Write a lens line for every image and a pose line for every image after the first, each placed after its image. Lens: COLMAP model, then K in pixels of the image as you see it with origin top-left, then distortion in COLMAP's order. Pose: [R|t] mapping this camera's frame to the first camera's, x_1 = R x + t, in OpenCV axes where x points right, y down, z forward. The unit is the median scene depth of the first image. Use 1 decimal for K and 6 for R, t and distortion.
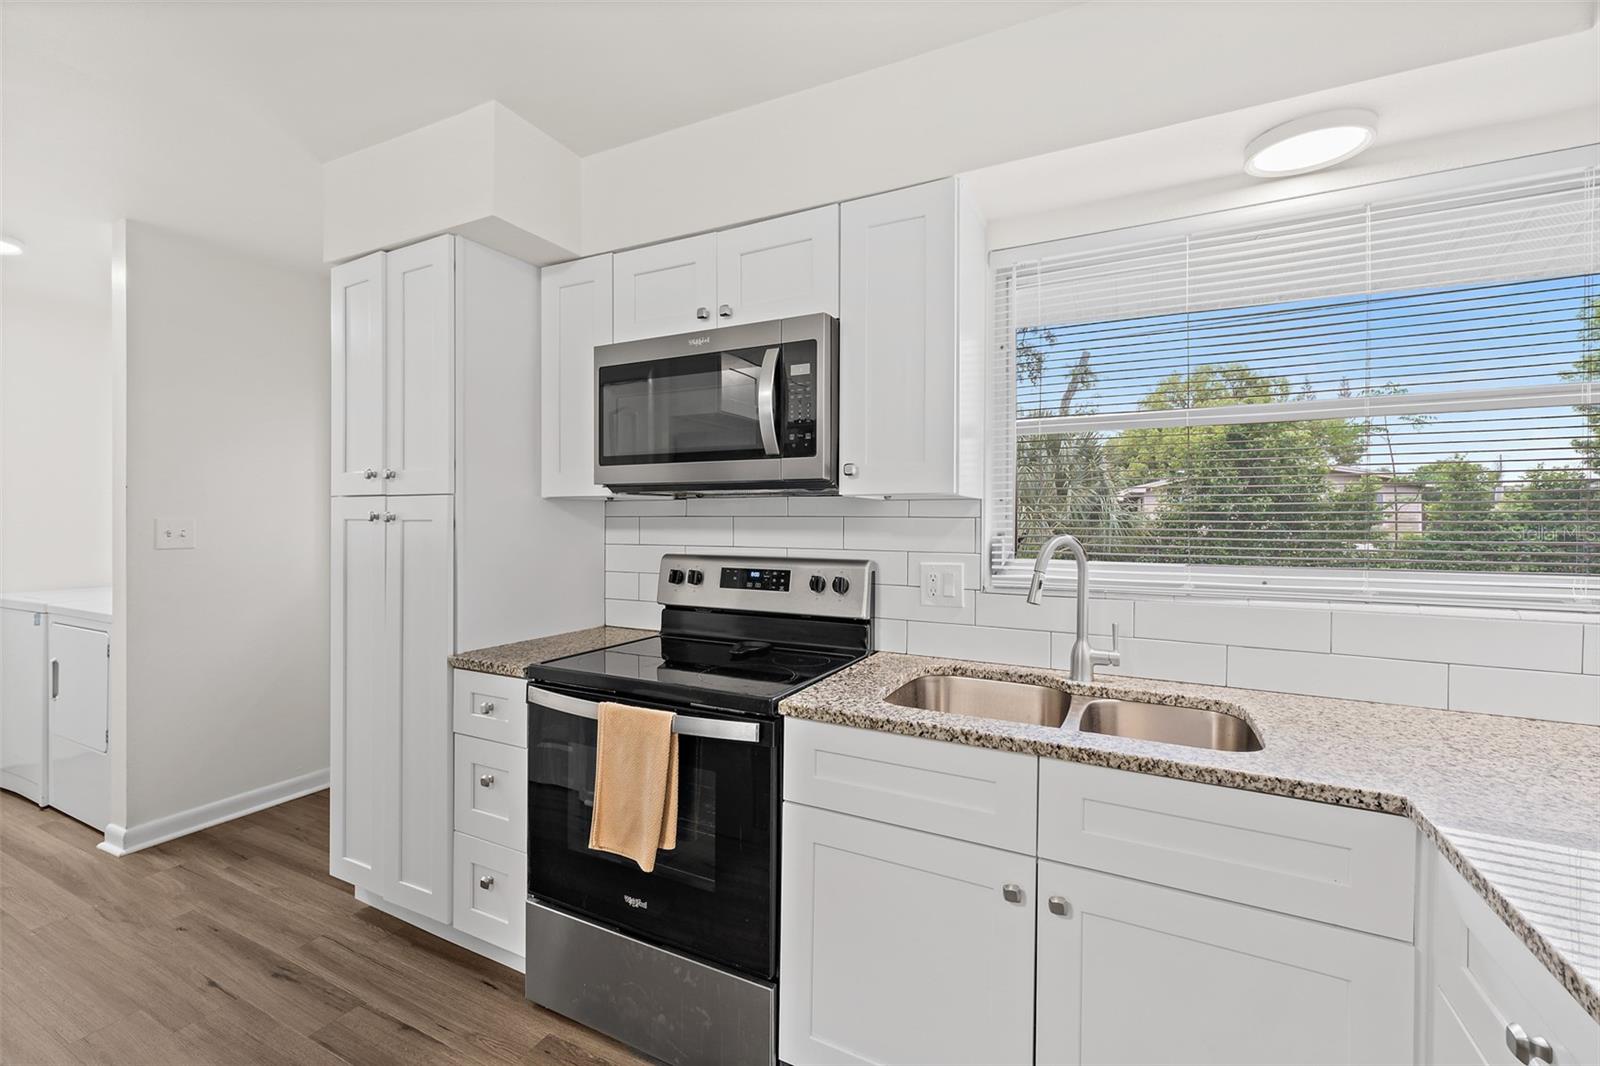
lens RADIAL K [[683.3, 0, 798.9], [0, 683.3, 532.4], [0, 0, 1]] dist [0.003365, -0.000400]
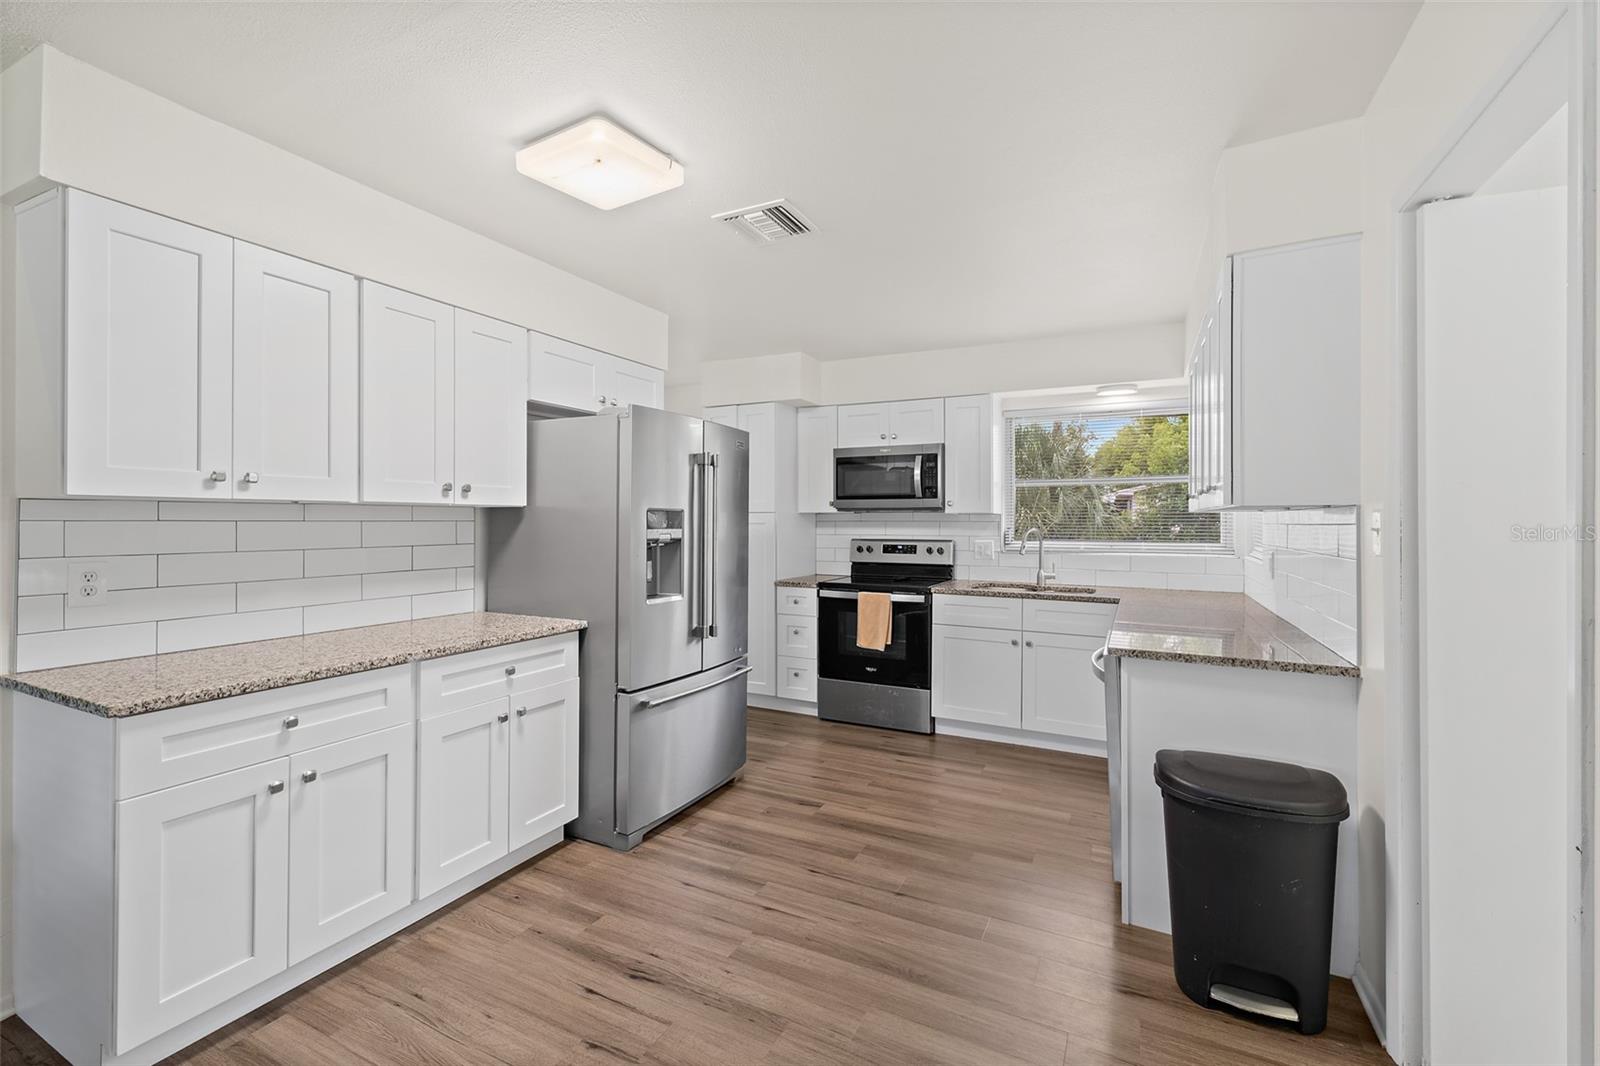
lens RADIAL K [[683.3, 0, 798.6], [0, 683.3, 525.3], [0, 0, 1]] dist [0.003365, -0.000400]
pose [[0.999996, -0.002667, -0.000183, -0.449705], [0.002665, 0.999930, -0.011513, 0.016170], [0.000214, 0.011513, 0.999934, -1.424559]]
